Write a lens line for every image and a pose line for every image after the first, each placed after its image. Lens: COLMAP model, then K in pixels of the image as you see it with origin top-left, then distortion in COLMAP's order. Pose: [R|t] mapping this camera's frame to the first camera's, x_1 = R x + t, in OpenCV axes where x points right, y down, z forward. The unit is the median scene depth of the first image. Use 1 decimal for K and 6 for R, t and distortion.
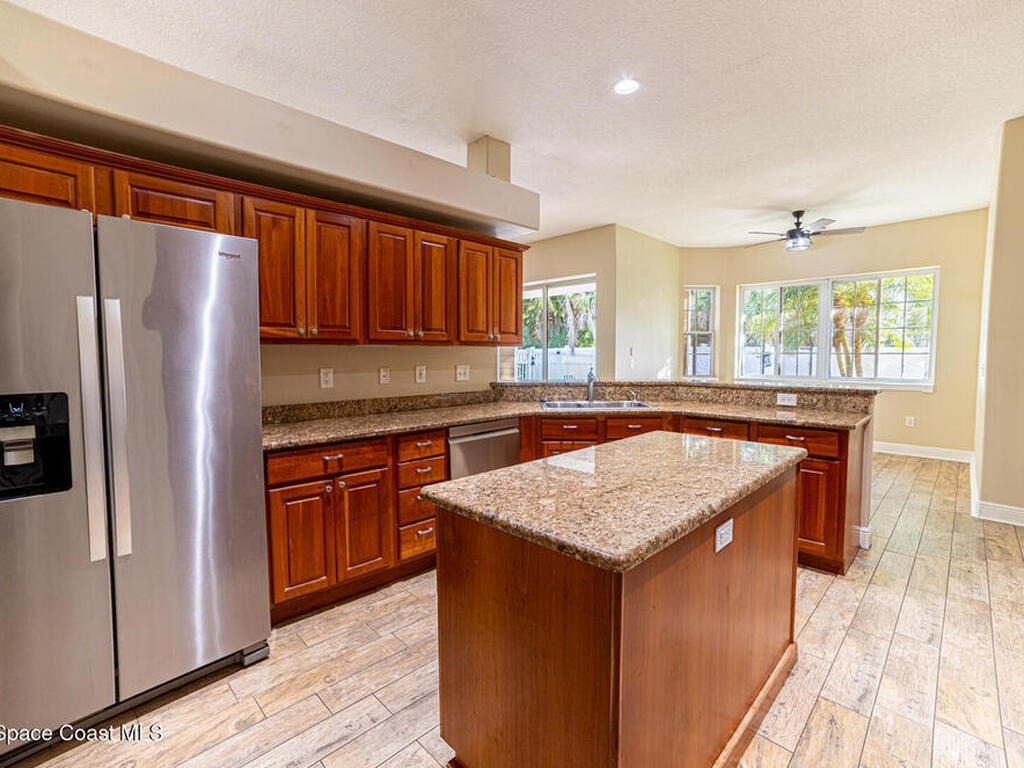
lens RADIAL K [[475.2, 0, 502.8], [0, 475.2, 384.3], [0, 0, 1]] dist [-0.019541, 0.001271]
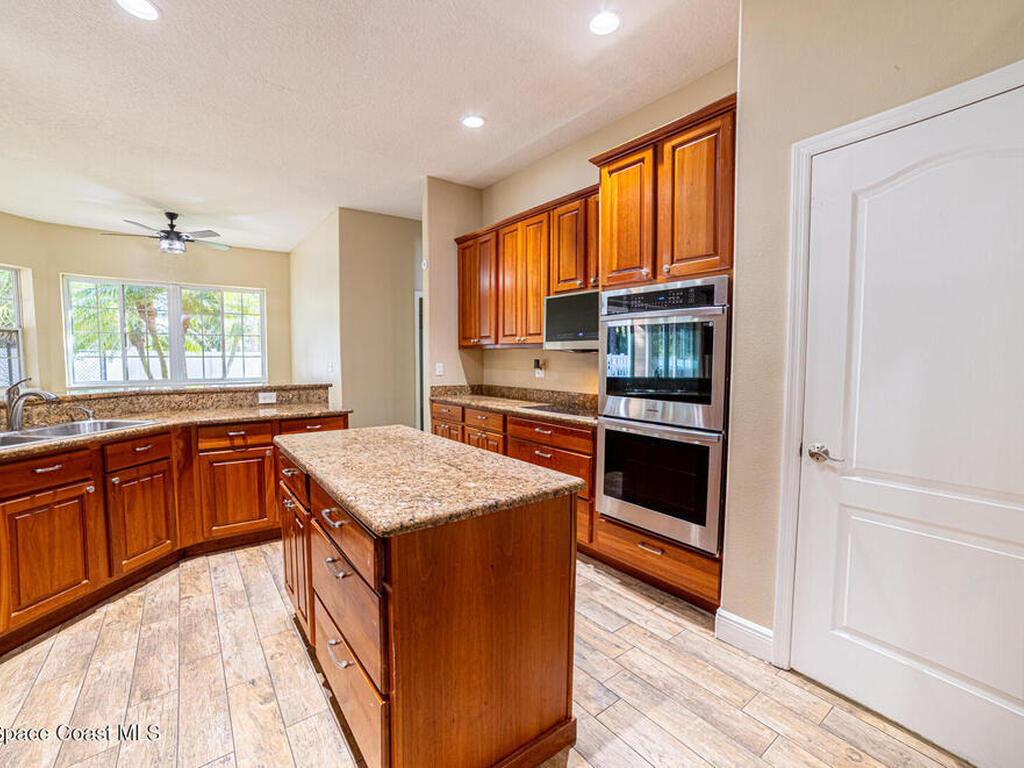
lens RADIAL K [[448.4, 0, 513.1], [0, 448.4, 386.1], [0, 0, 1]] dist [-0.002813, 0.000068]
pose [[0.143645, -0.062521, 0.987652, -0.593727], [0.062848, 0.996564, 0.053945, -0.026710], [-0.987632, 0.054323, 0.147081, 0.454084]]
